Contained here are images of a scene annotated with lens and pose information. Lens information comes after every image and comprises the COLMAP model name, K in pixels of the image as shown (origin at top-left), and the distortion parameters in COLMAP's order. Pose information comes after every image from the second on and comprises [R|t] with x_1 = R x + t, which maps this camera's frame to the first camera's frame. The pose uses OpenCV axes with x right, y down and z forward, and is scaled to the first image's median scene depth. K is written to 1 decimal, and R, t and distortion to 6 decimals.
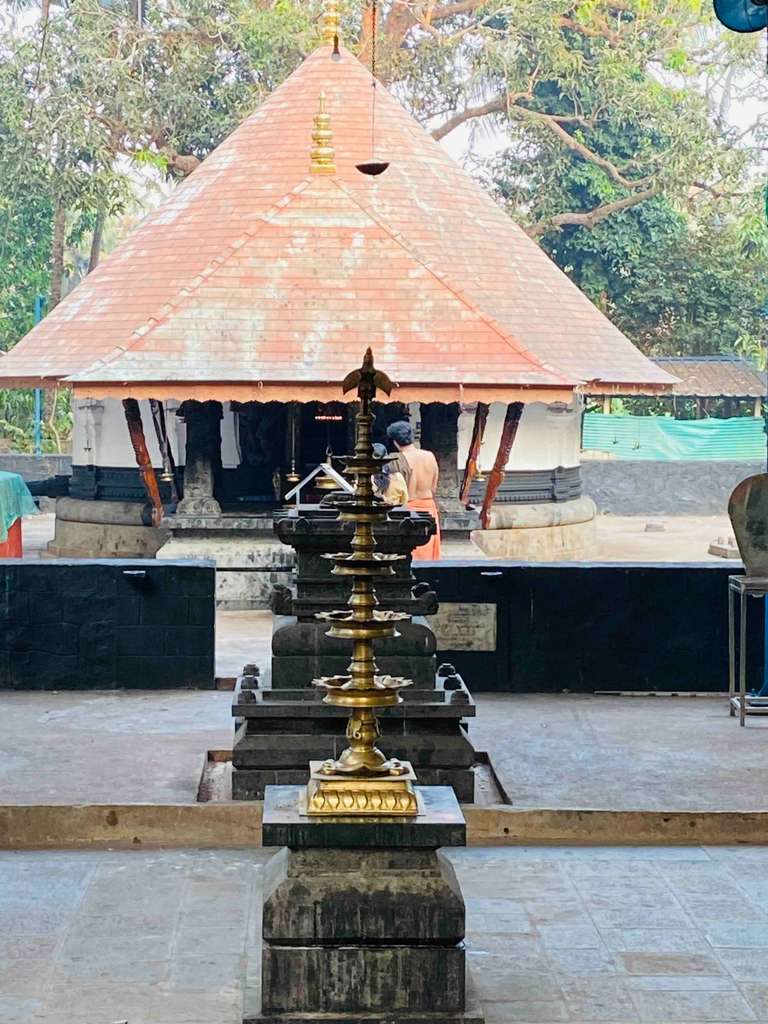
lens RADIAL K [[2278.3, 0, 364.9], [0, 2278.3, 490.1], [0, 0, 1]] dist [0.076291, 0.258906]
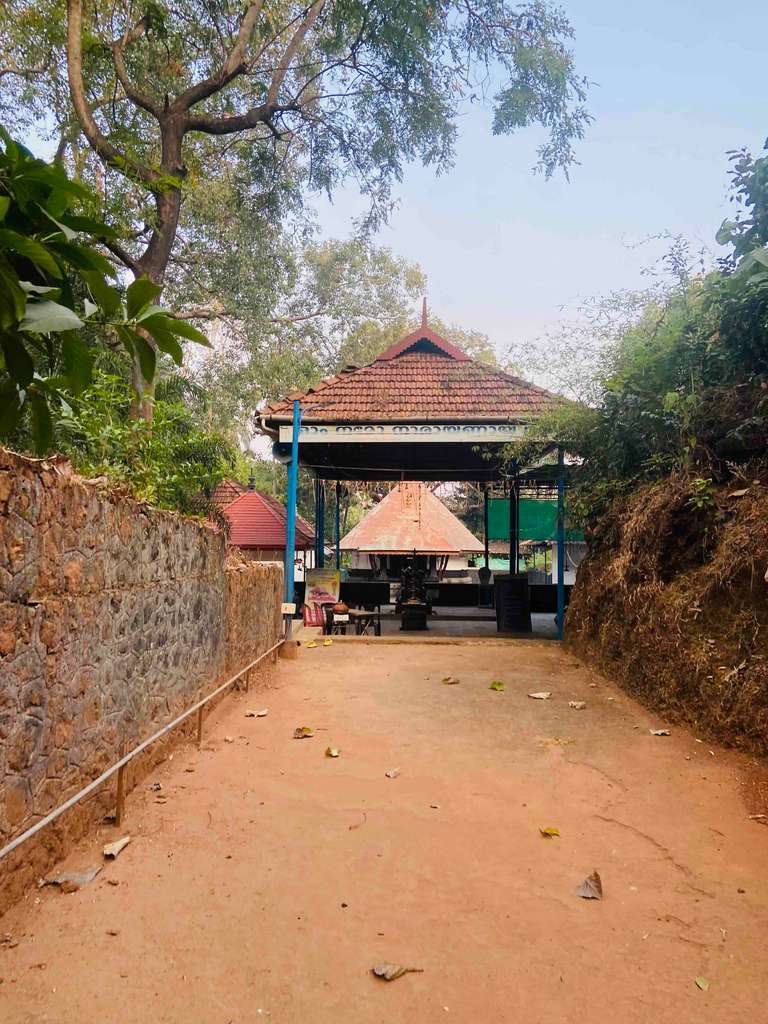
lens RADIAL K [[769.1, 0, 384.0], [0, 769.1, 512.0], [0, 0, 1]] dist [0.092585, -0.081733]
pose [[0.998792, 0.000465, -0.049129, 0.018591], [-0.005099, 0.995536, -0.094243, 0.049225], [0.048866, 0.094380, 0.994336, -1.239073]]
